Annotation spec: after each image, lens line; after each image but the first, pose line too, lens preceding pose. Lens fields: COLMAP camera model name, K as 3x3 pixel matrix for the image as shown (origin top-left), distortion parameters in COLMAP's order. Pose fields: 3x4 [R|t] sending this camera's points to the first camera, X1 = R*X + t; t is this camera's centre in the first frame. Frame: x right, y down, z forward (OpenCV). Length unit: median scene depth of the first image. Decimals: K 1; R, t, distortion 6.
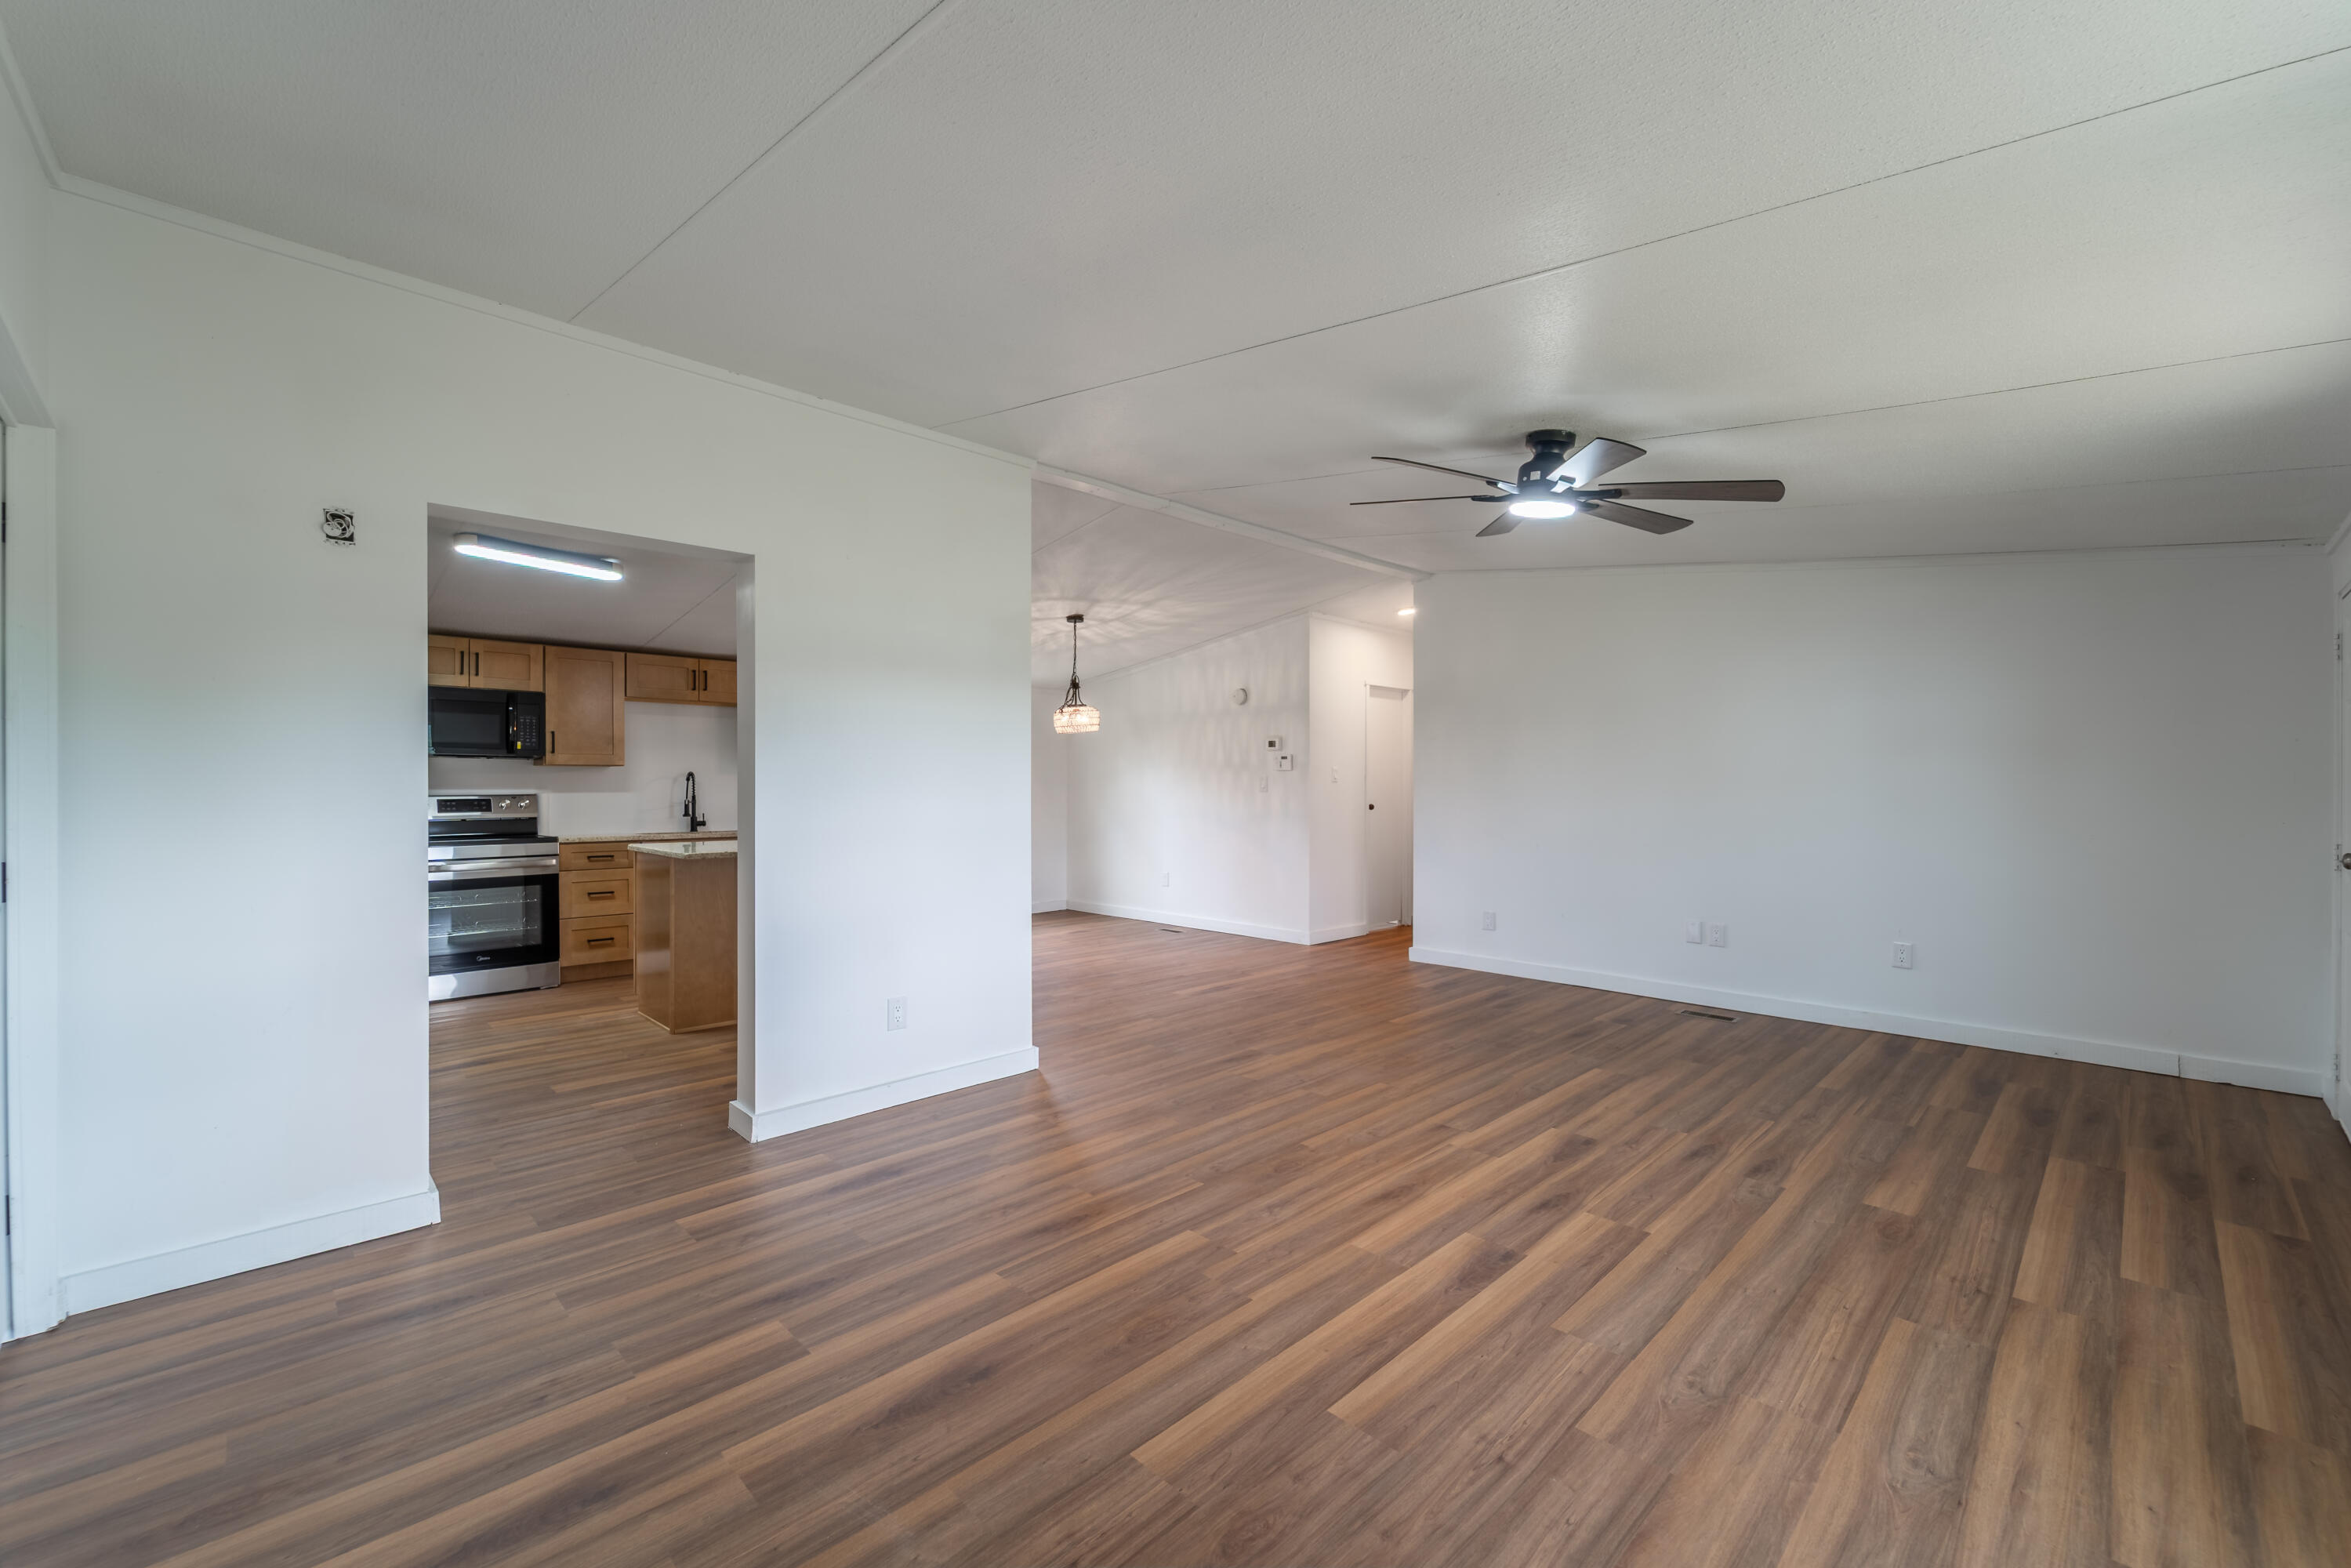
lens RADIAL K [[950.6, 0, 1181.4], [0, 950.6, 787.7], [0, 0, 1]] dist [-0.000250, -0.000708]
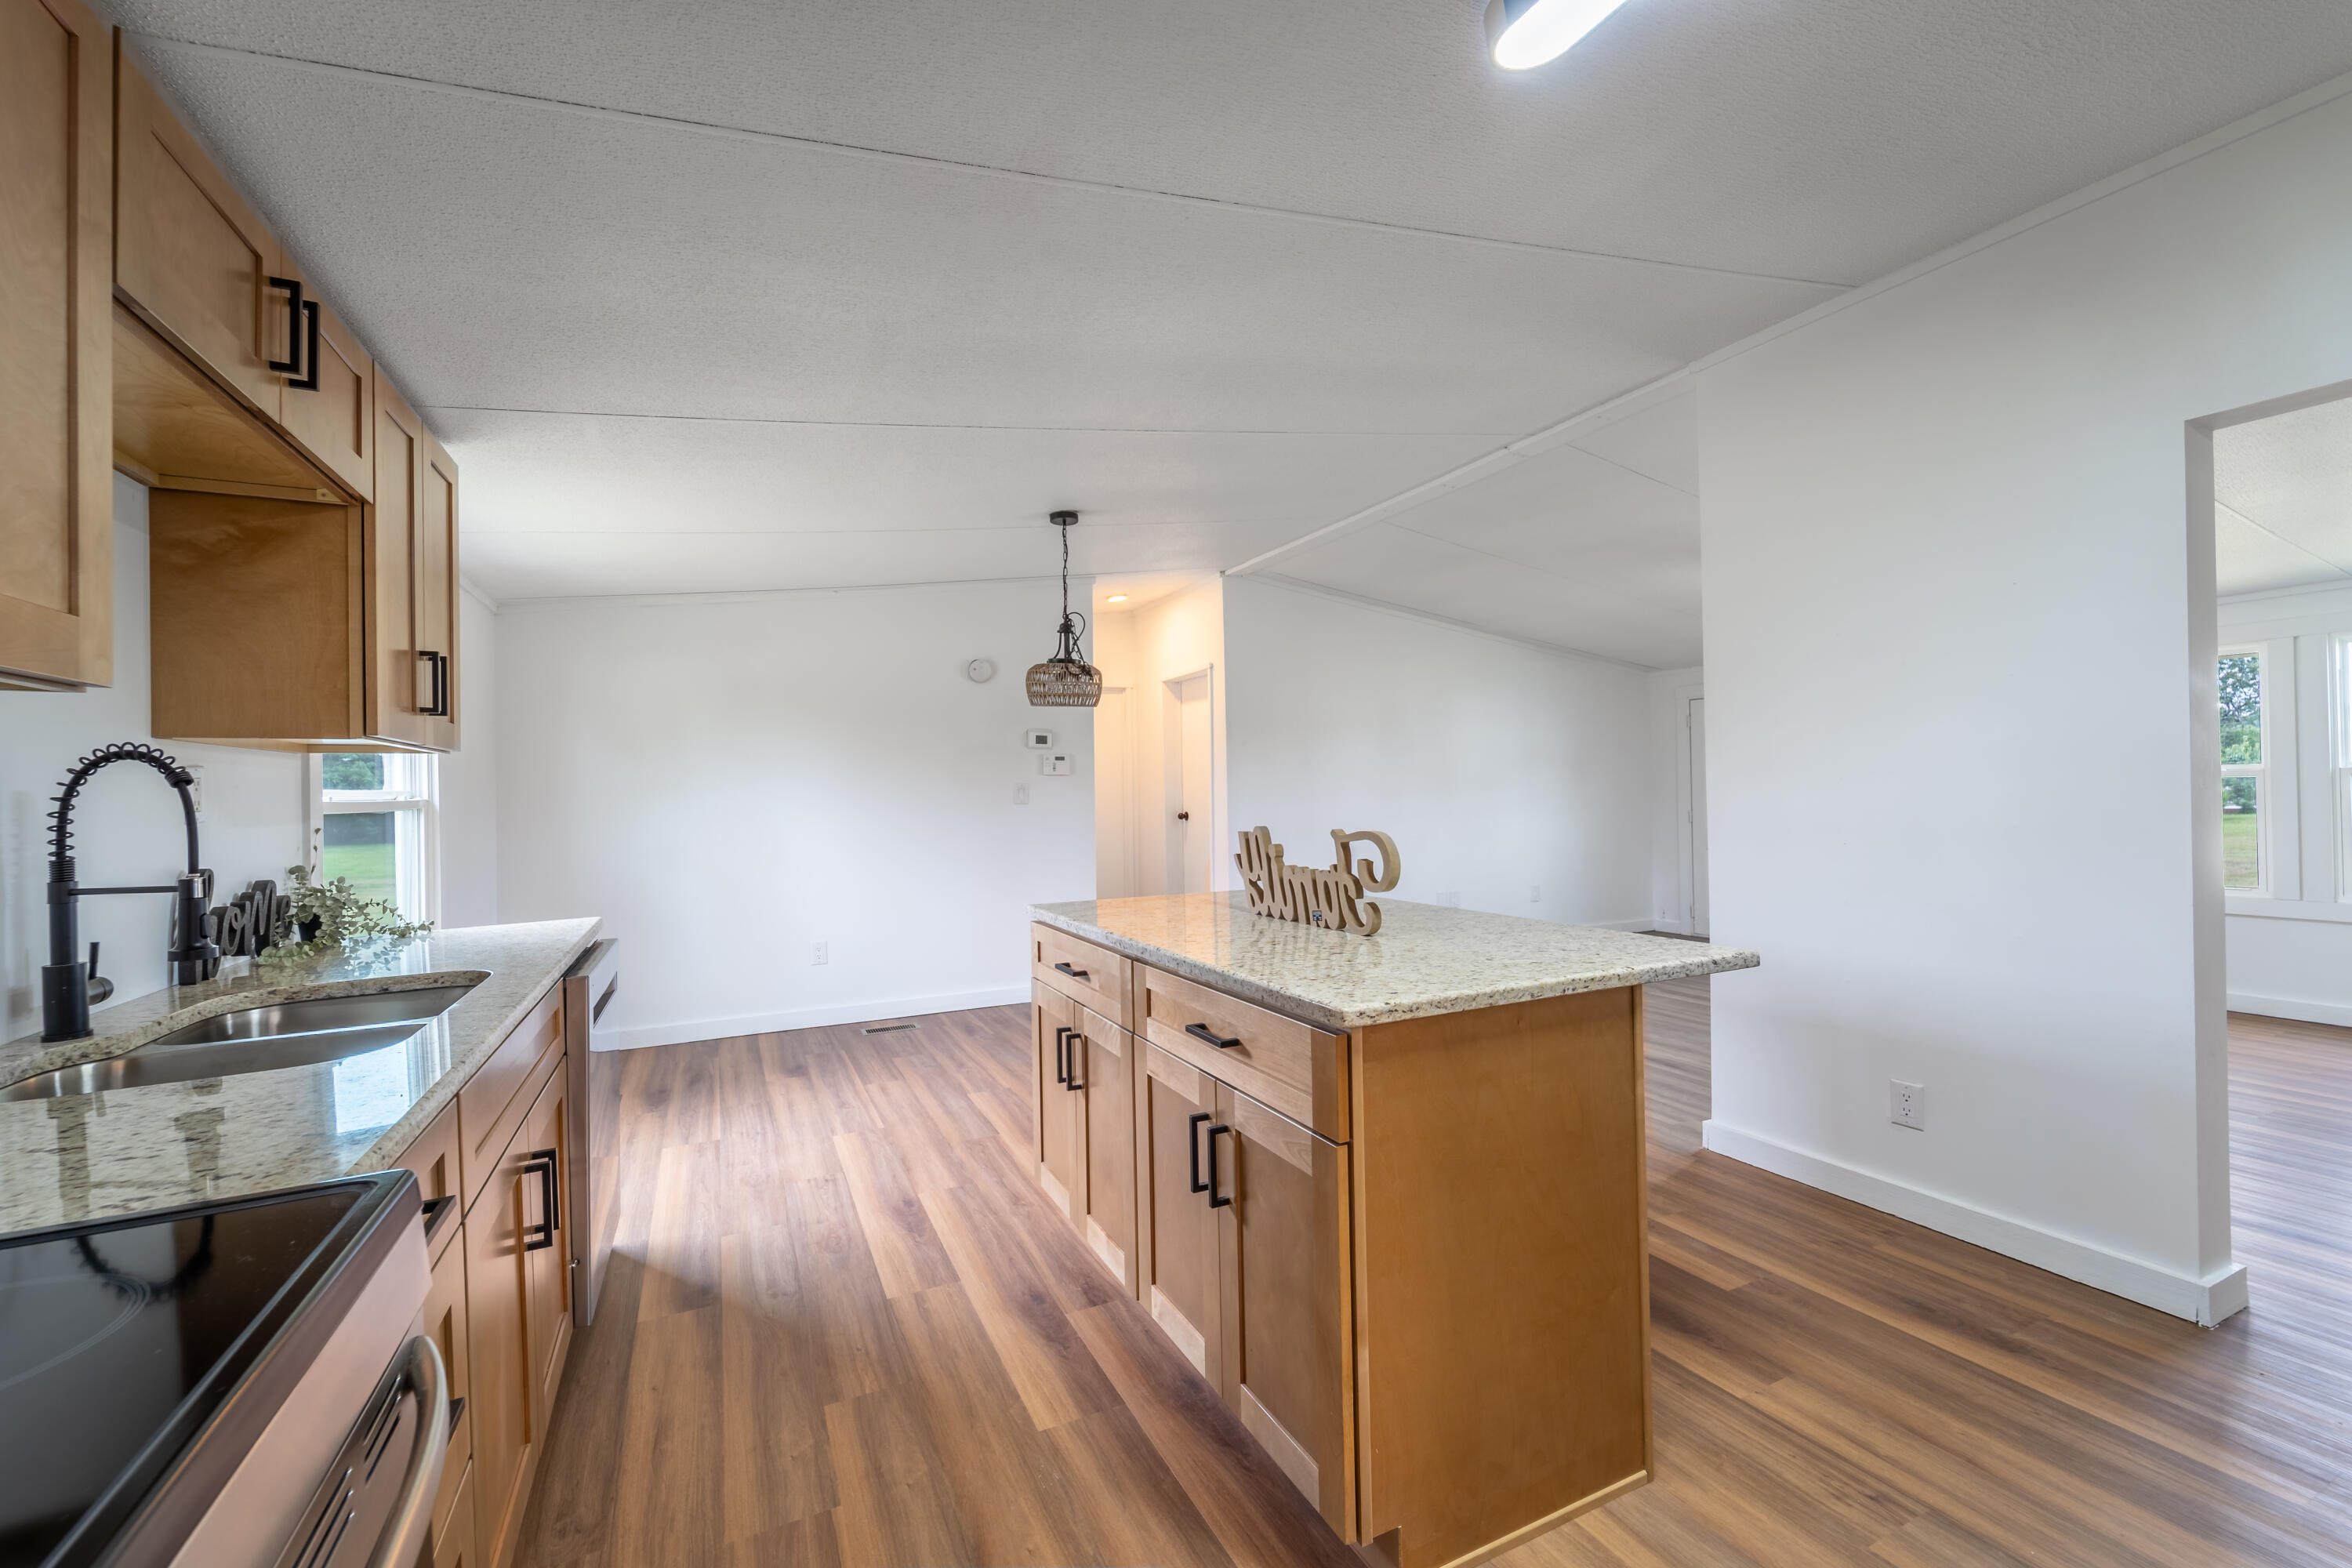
lens RADIAL K [[946.0, 0, 1176.0], [0, 946.0, 784.0], [0, 0, 1]] dist [-0.000185, -0.000051]
pose [[0.317819, 0.002494, 0.948148, -1.401058], [0.022599, 0.999693, -0.010205, -0.002049], [-0.947882, 0.024670, 0.317665, 1.577240]]
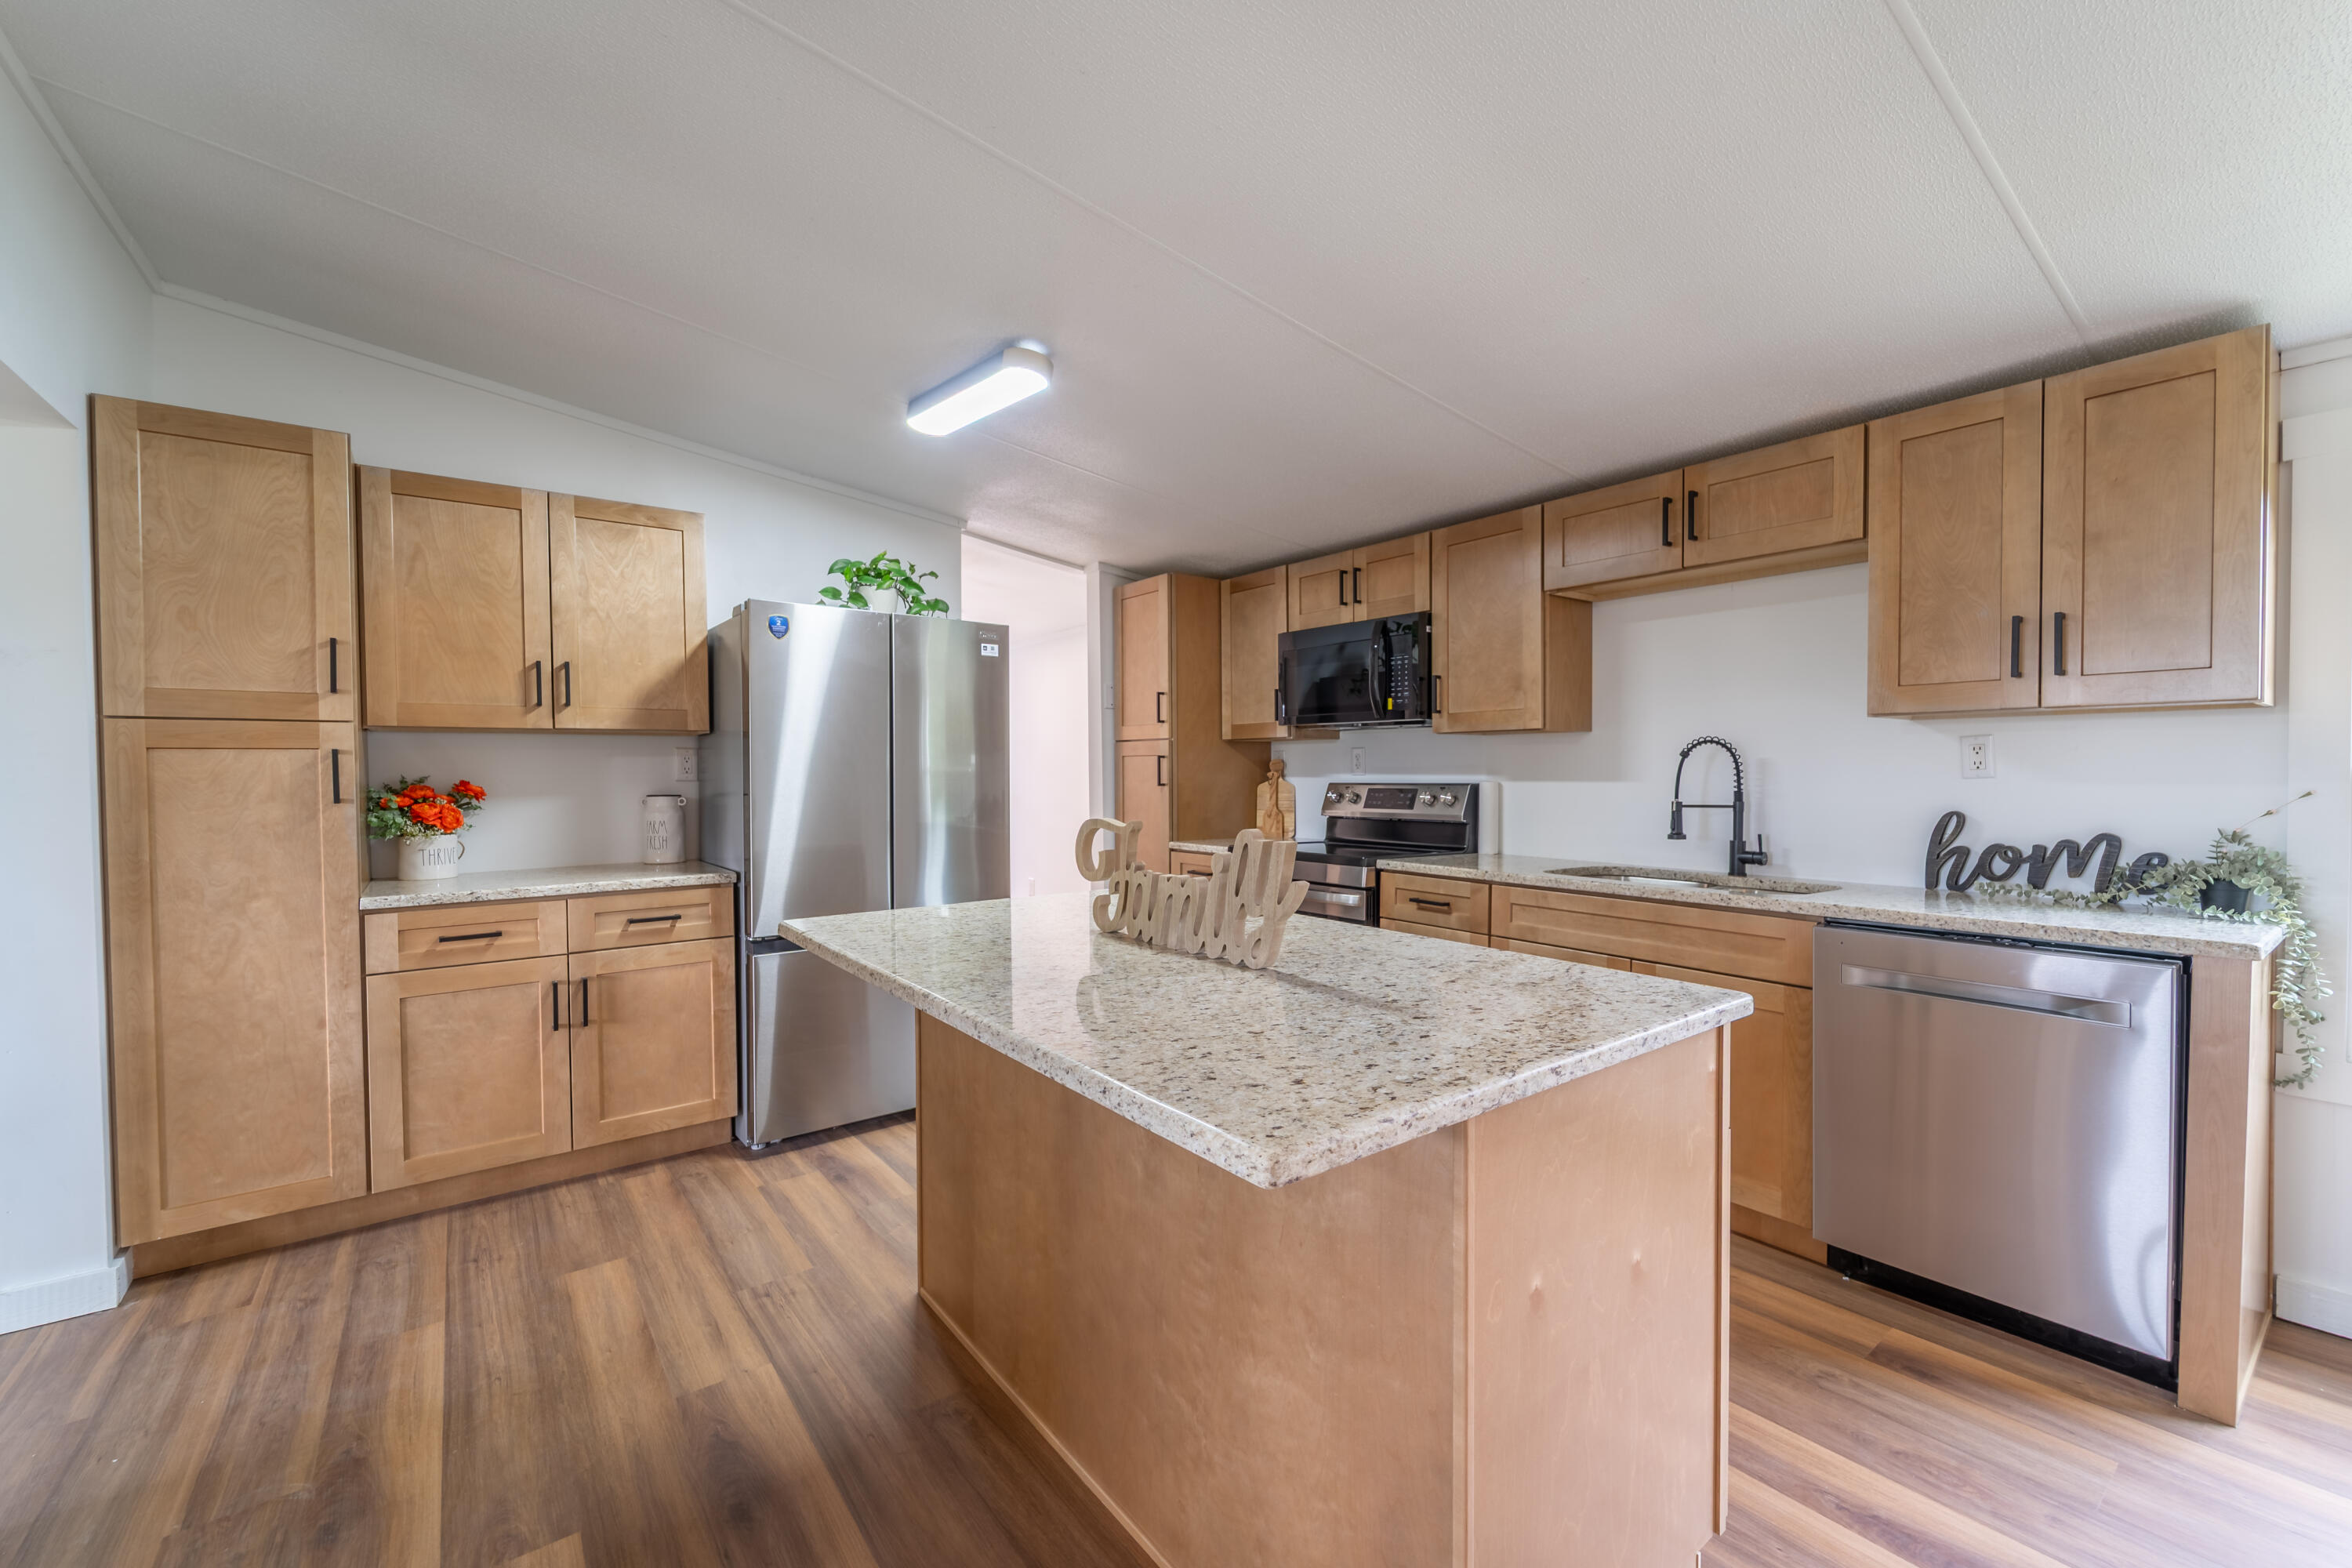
lens RADIAL K [[950.9, 0, 1181.9], [0, 950.9, 787.7], [0, 0, 1]] dist [-0.000250, -0.000708]
pose [[-0.124584, 0.021009, -0.991987, -0.129356], [0.000592, 0.999777, 0.021100, -0.006349], [0.992209, 0.002042, -0.124569, 1.786715]]
